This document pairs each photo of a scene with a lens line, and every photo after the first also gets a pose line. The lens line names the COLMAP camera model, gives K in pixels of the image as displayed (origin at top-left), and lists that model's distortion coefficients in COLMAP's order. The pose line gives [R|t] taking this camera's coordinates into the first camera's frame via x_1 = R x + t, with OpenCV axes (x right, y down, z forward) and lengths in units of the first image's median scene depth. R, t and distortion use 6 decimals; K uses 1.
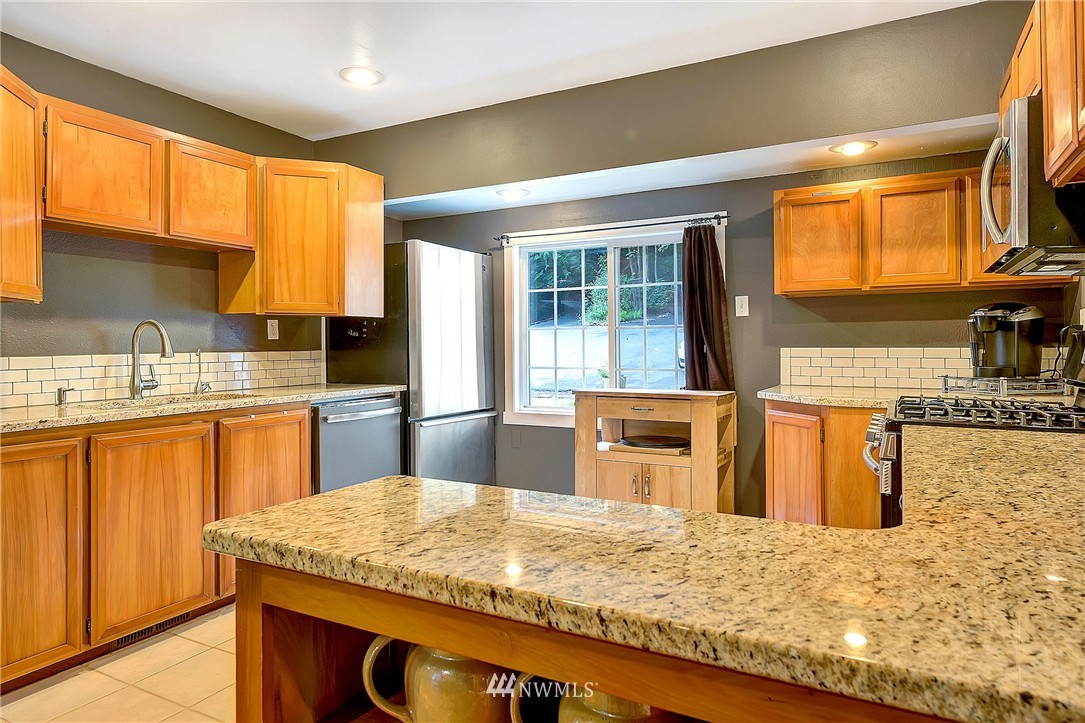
lens RADIAL K [[668.4, 0, 542.5], [0, 668.4, 361.5], [0, 0, 1]] dist [0.008657, 0.001510]
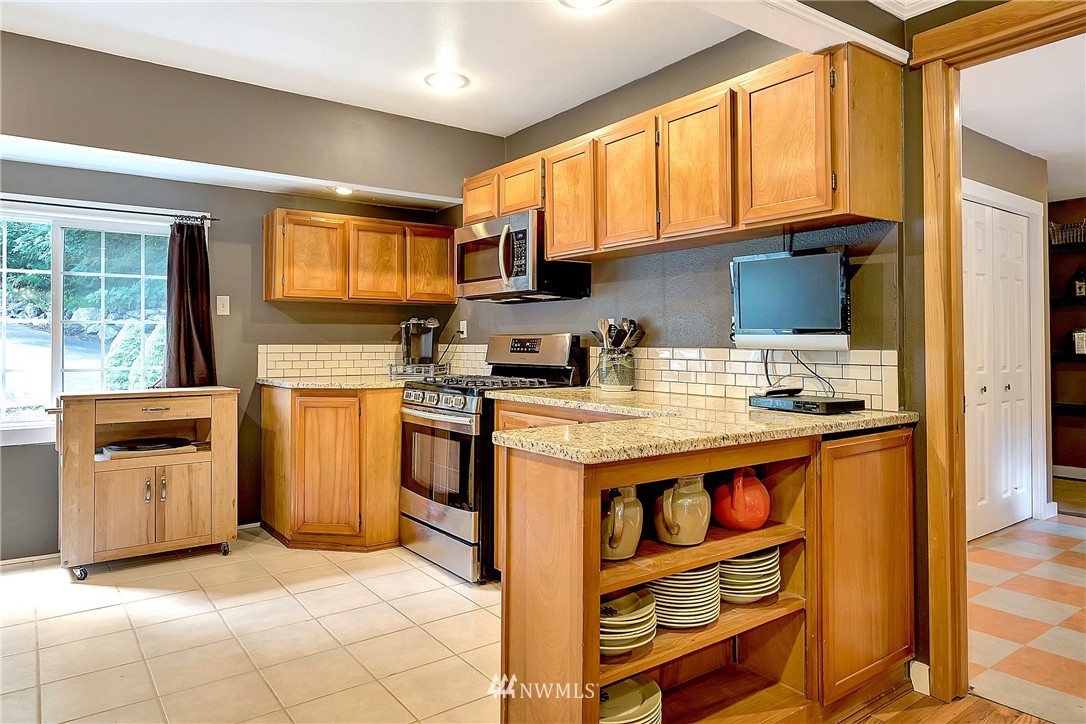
lens RADIAL K [[669.0, 0, 543.0], [0, 669.0, 362.0], [0, 0, 1]] dist [0.008657, 0.001510]
pose [[0.425991, -0.022981, 0.904436, -0.523669], [0.020597, 0.999665, 0.015699, 0.000714], [-0.904493, 0.011941, 0.426321, 0.104927]]
